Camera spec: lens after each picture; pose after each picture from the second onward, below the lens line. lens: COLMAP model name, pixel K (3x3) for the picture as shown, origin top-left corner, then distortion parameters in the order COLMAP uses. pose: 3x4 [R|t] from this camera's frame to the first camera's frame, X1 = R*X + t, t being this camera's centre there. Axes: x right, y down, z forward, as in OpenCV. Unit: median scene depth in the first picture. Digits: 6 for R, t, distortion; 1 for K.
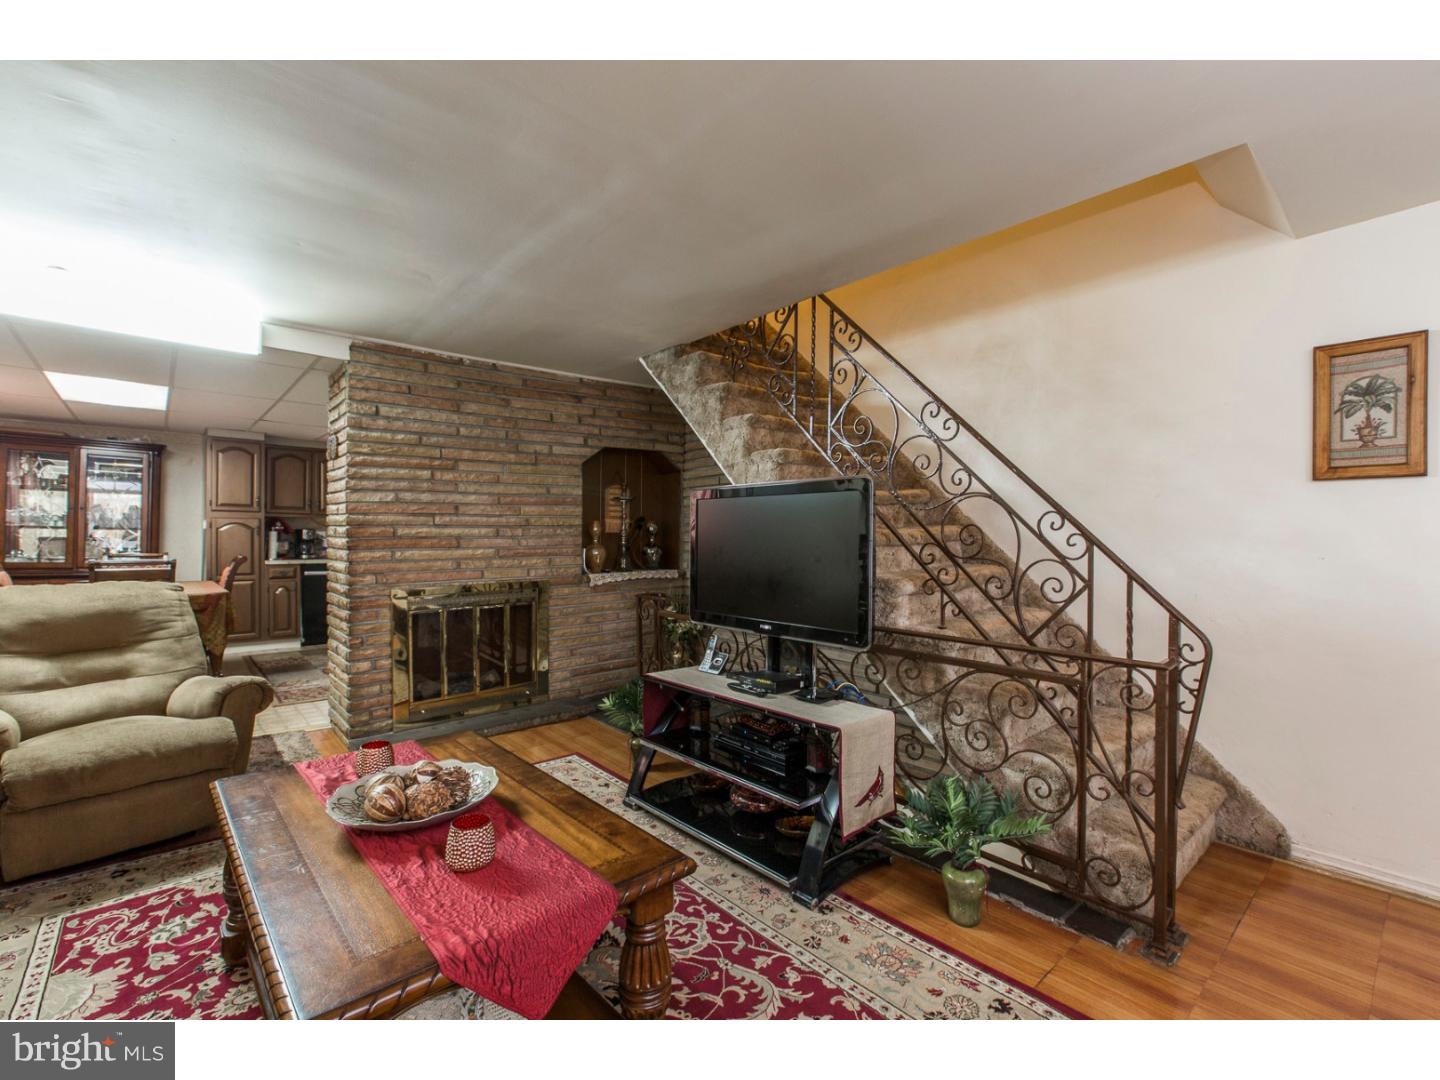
lens RADIAL K [[635.8, 0, 723.4], [0, 635.8, 538.0], [0, 0, 1]] dist [-0.001100, -0.000779]
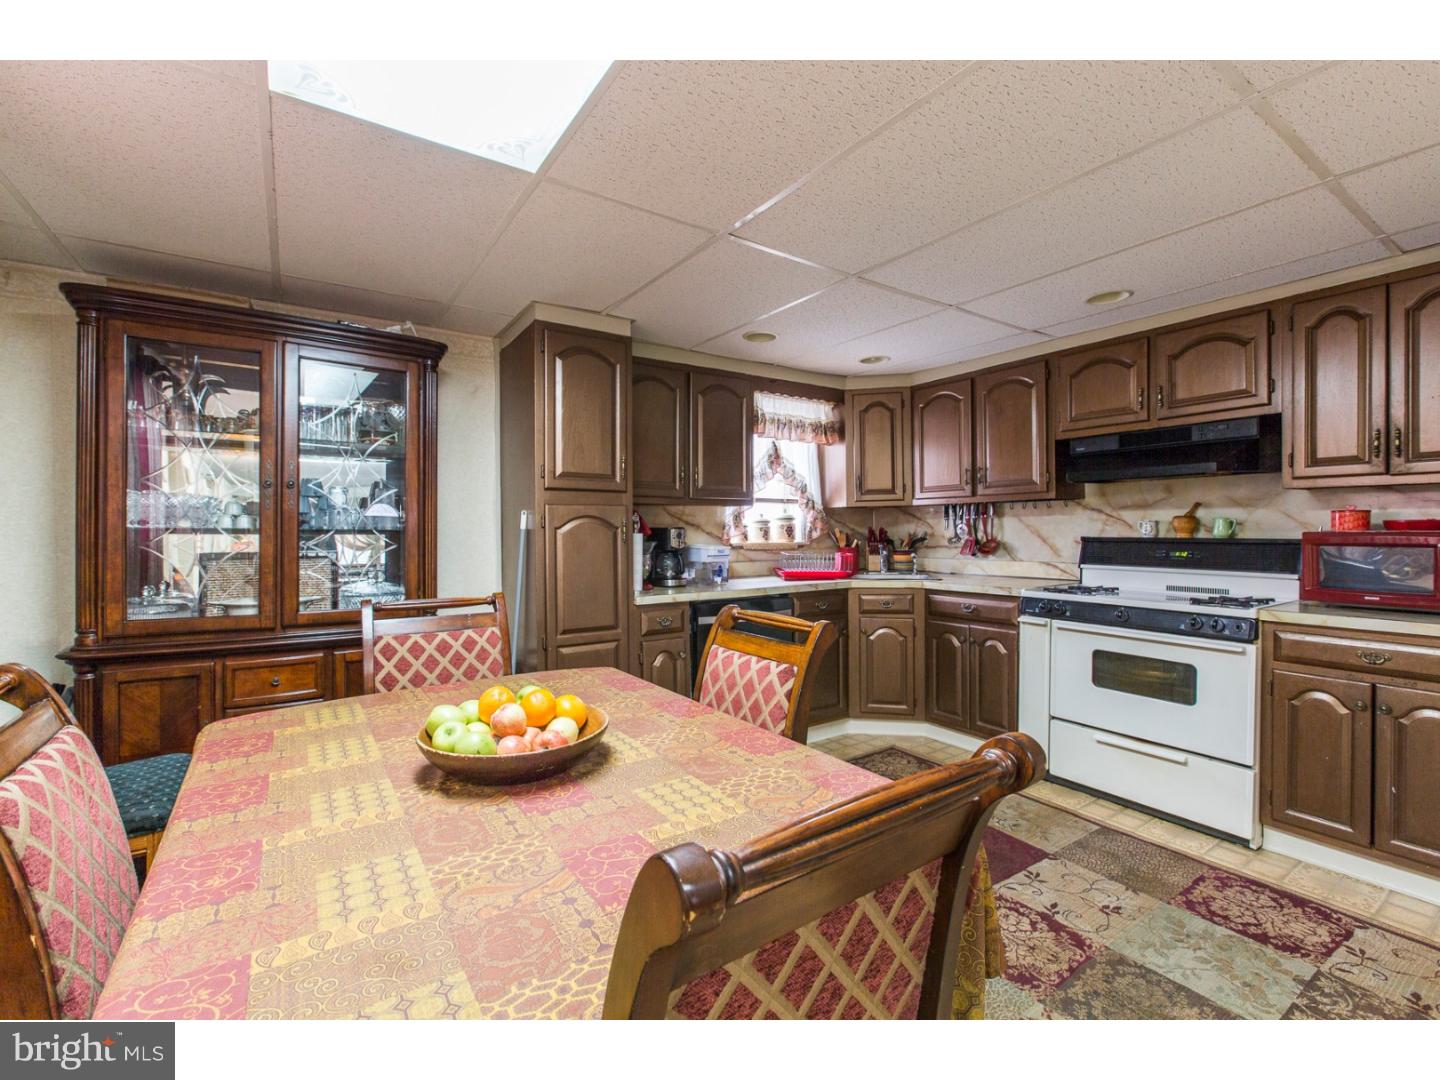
lens RADIAL K [[635.8, 0, 723.4], [0, 635.8, 538.0], [0, 0, 1]] dist [-0.001100, -0.000779]
pose [[0.990561, -0.009514, -0.136740, -0.597055], [0.010835, 0.999901, 0.008922, -0.010694], [0.136642, -0.010319, 0.990567, 0.554771]]
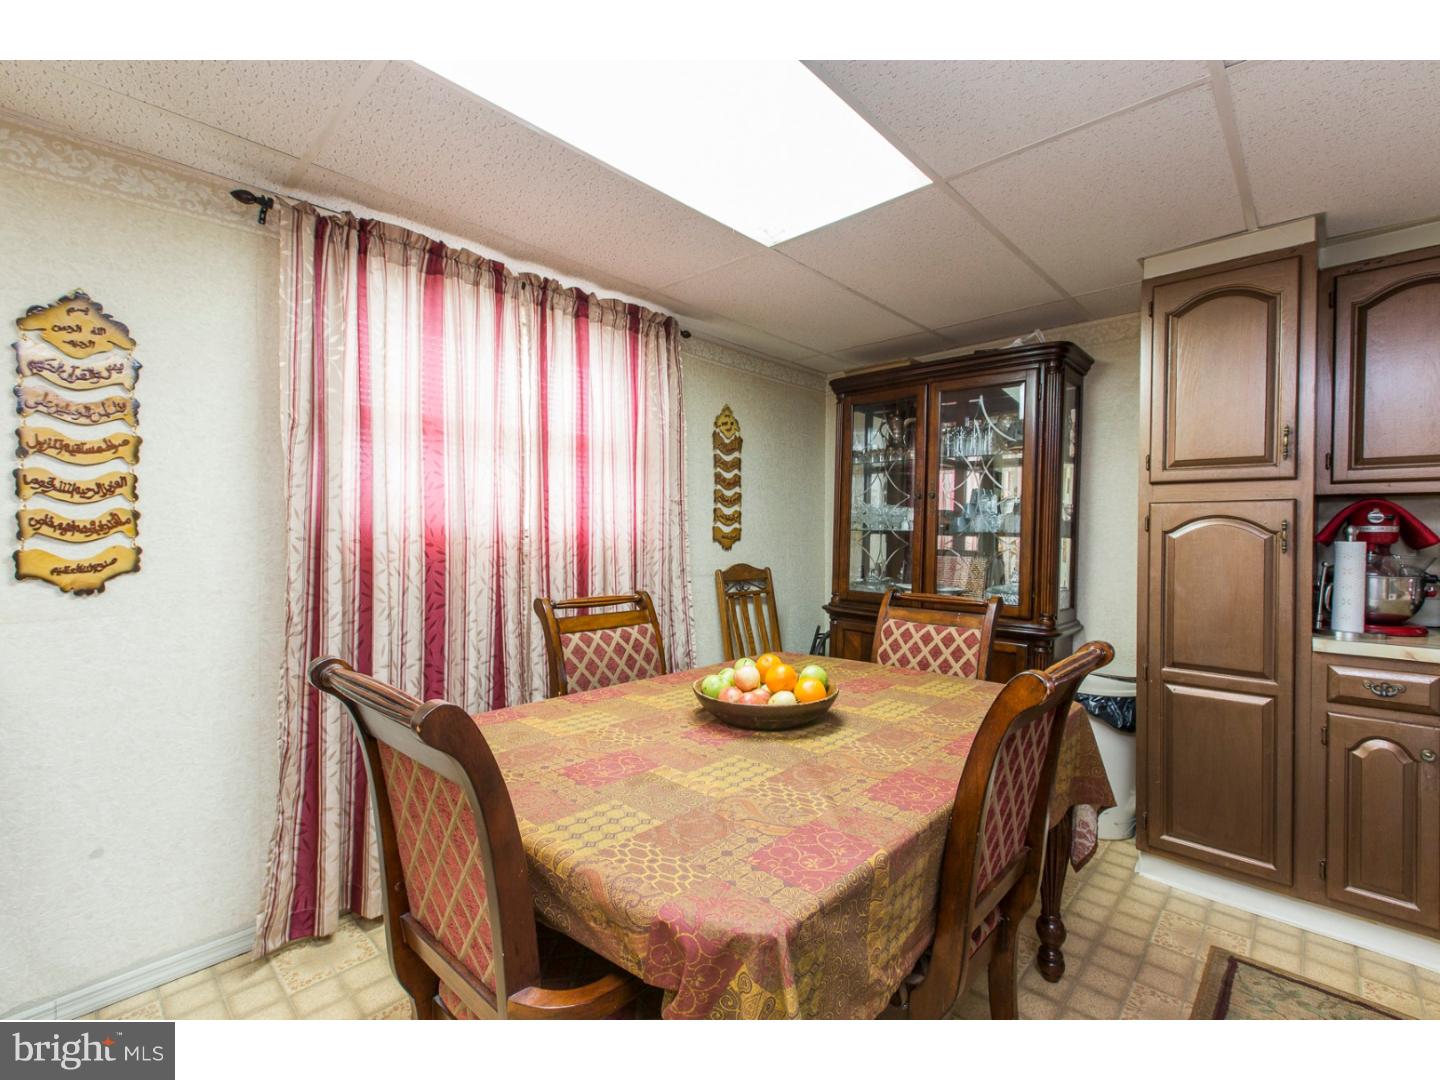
lens RADIAL K [[635.8, 0, 723.4], [0, 635.8, 538.0], [0, 0, 1]] dist [-0.001100, -0.000779]
pose [[0.079242, 0.001708, -0.996854, -0.446281], [-0.009493, 0.999954, 0.000959, -0.009636], [0.996810, 0.009387, 0.079255, 0.700030]]
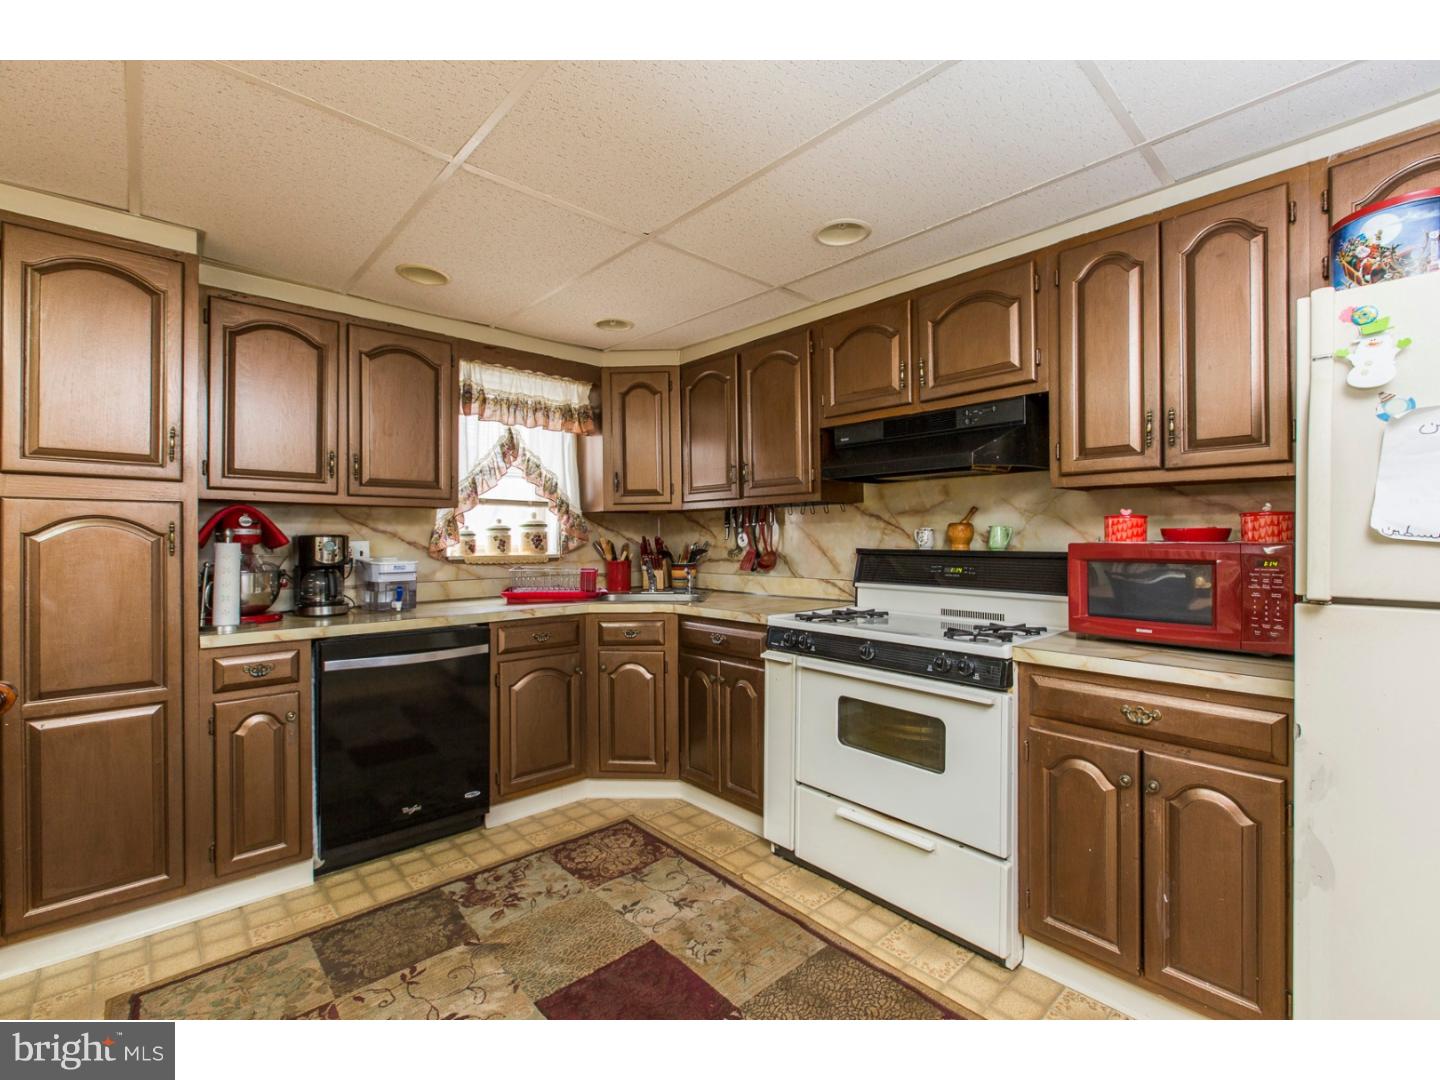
lens RADIAL K [[638.1, 0, 724.7], [0, 638.1, 538.3], [0, 0, 1]] dist [0.000279, 0.000015]
pose [[0.999936, -0.007929, 0.008009, -0.467243], [0.007974, 0.999952, -0.005639, -0.009005], [-0.007964, 0.005703, 0.999952, 0.685551]]
